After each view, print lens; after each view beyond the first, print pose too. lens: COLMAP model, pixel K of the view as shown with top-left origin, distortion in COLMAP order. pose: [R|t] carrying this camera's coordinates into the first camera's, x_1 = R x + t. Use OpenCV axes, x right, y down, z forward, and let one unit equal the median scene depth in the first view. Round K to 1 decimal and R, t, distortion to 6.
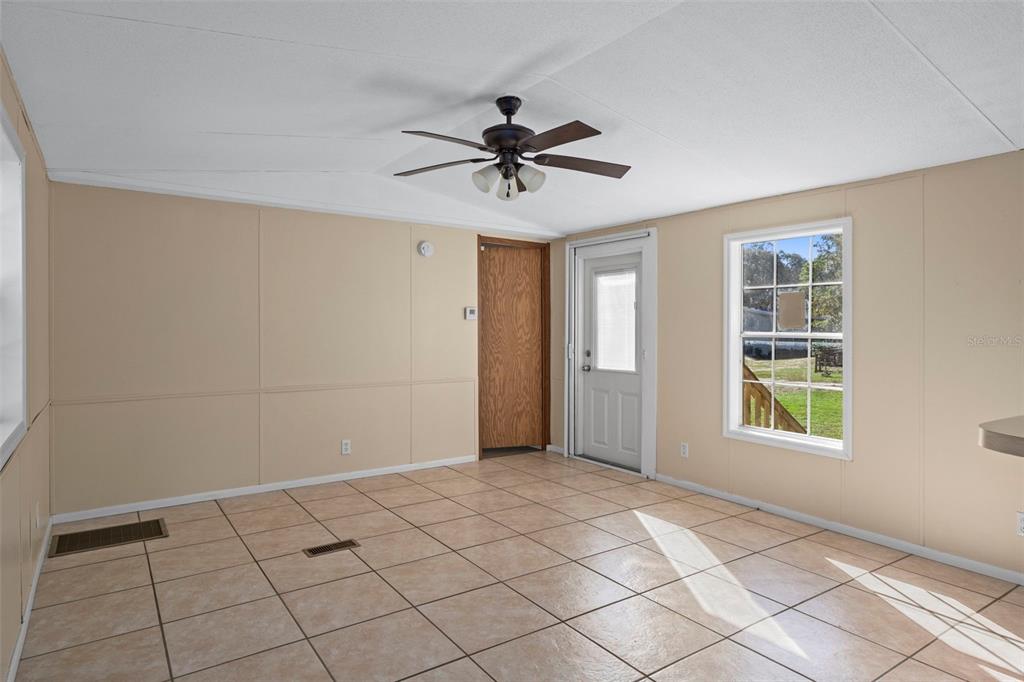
lens RADIAL K [[592.0, 0, 506.9], [0, 592.0, 329.2], [0, 0, 1]] dist [0.000779, 0.000595]
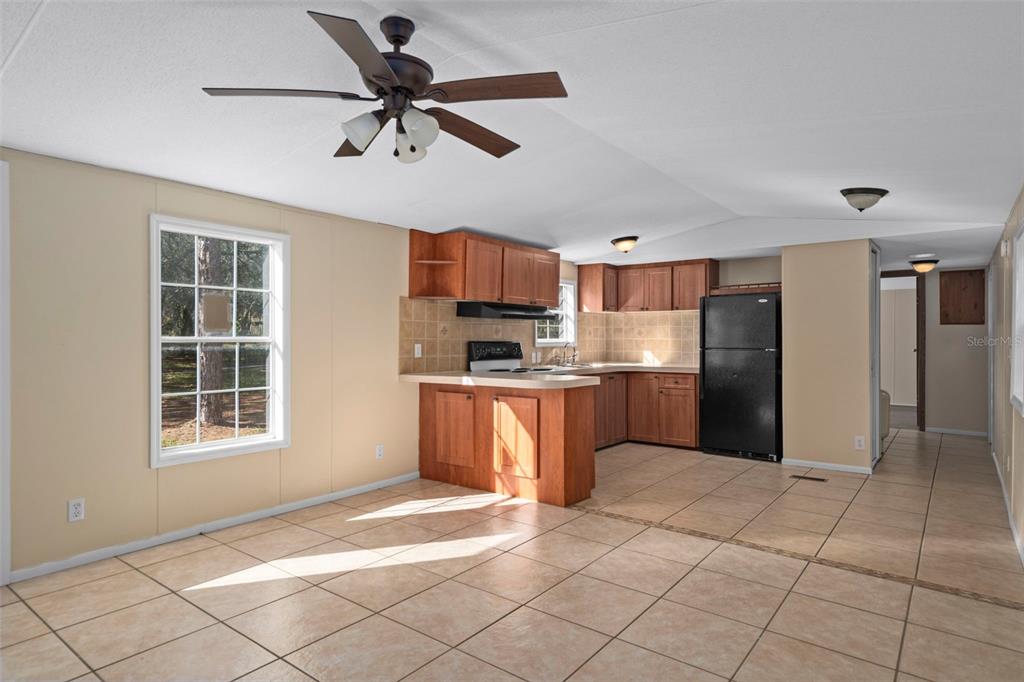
lens RADIAL K [[582.3, 0, 509.1], [0, 582.3, 337.2], [0, 0, 1]] dist [0.000425, 0.000320]
pose [[-0.307156, -0.011136, 0.951594, -0.621391], [-0.001294, 0.999935, 0.011284, -0.004969], [-0.951658, 0.002235, -0.307150, 0.926234]]
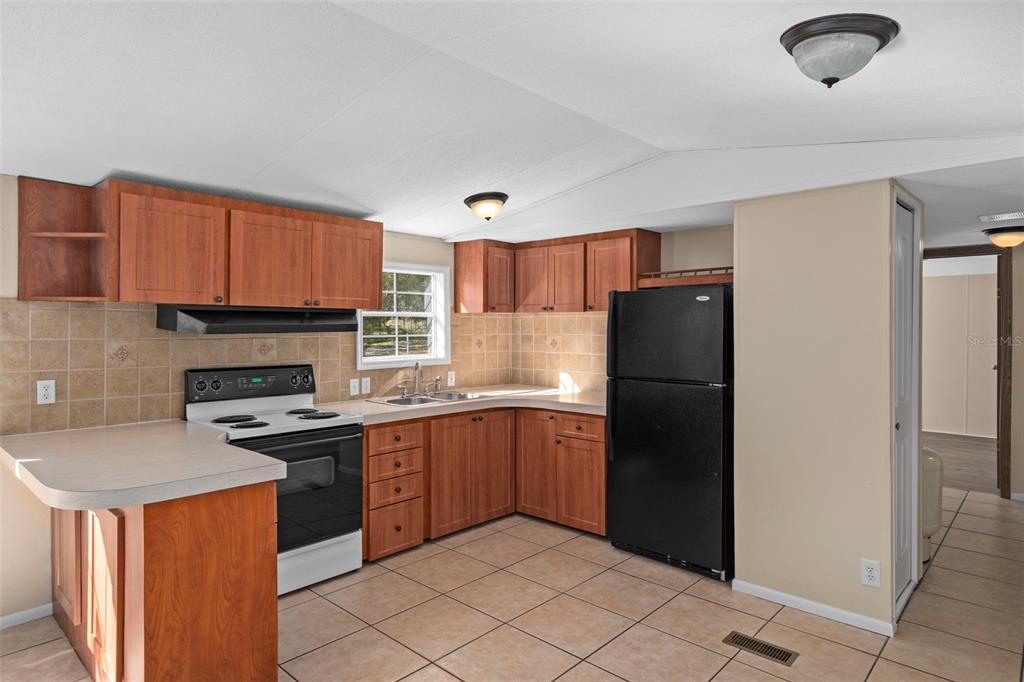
lens RADIAL K [[592.0, 0, 506.9], [0, 592.0, 329.2], [0, 0, 1]] dist [0.000779, 0.000595]
pose [[-0.219884, -0.016431, 0.975388, -0.151035], [0.000561, 0.999856, 0.016970, -0.054947], [-0.975526, 0.004278, -0.219843, 0.275837]]
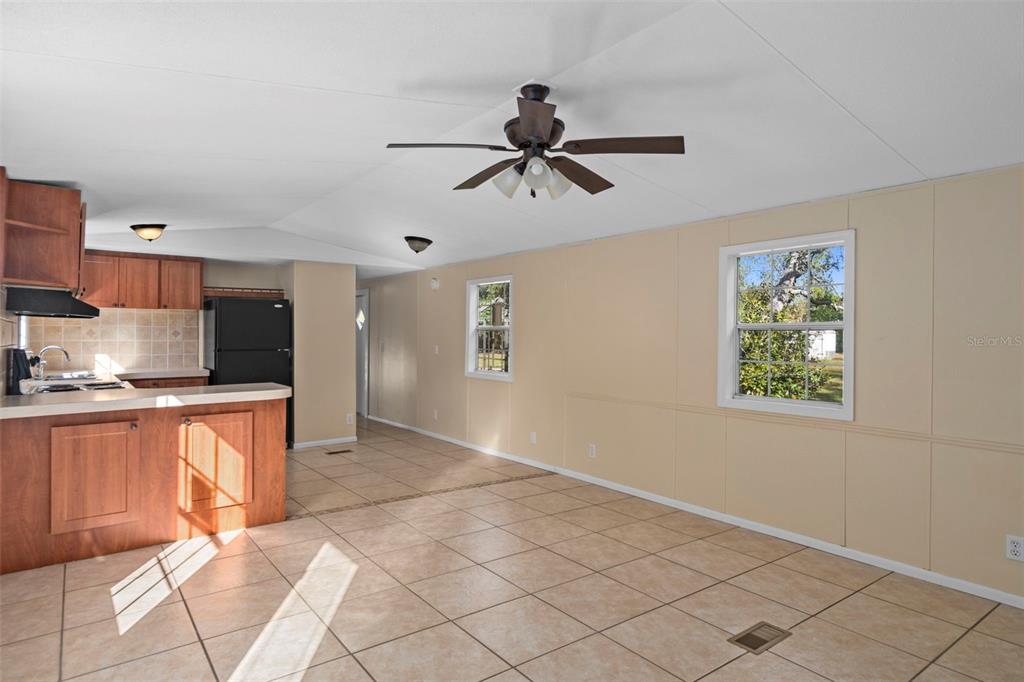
lens RADIAL K [[582.3, 0, 509.1], [0, 582.3, 337.2], [0, 0, 1]] dist [0.000425, 0.000320]
pose [[-0.998841, -0.015623, -0.045526, 0.062791], [-0.015975, 0.999845, 0.007385, -0.017226], [0.045404, 0.008103, -0.998936, 1.578187]]
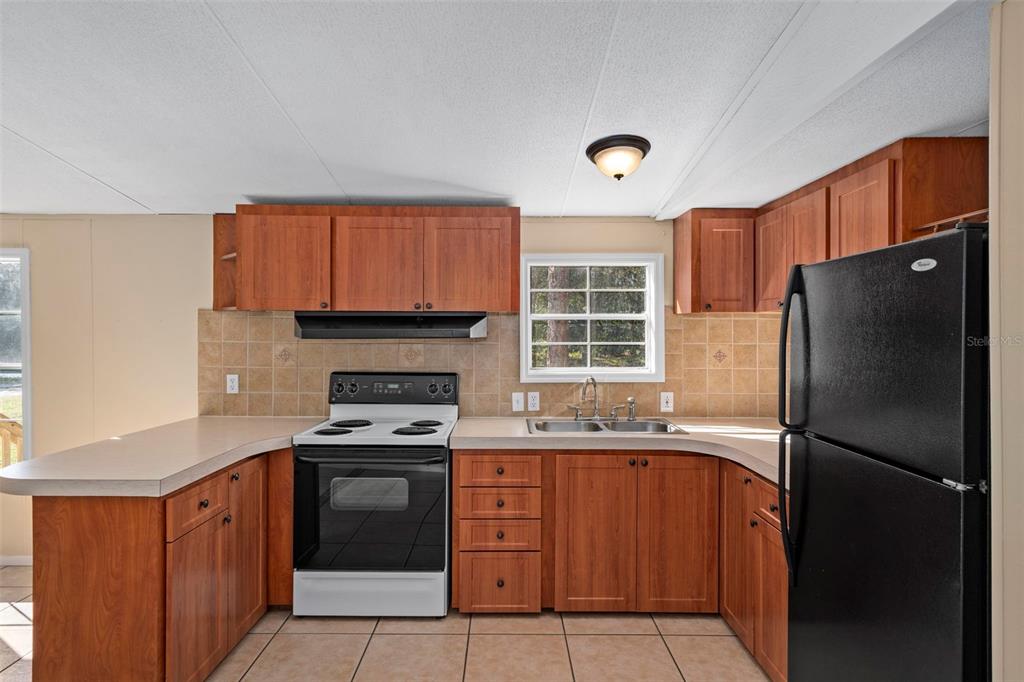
lens RADIAL K [[569.3, 0, 508.0], [0, 569.3, 329.6], [0, 0, 1]] dist [0.002953, 0.000934]
pose [[0.562548, -0.008589, 0.826720, 0.233859], [0.007646, 0.999957, 0.005186, -0.049728], [-0.826729, 0.003404, 0.562590, -0.213958]]
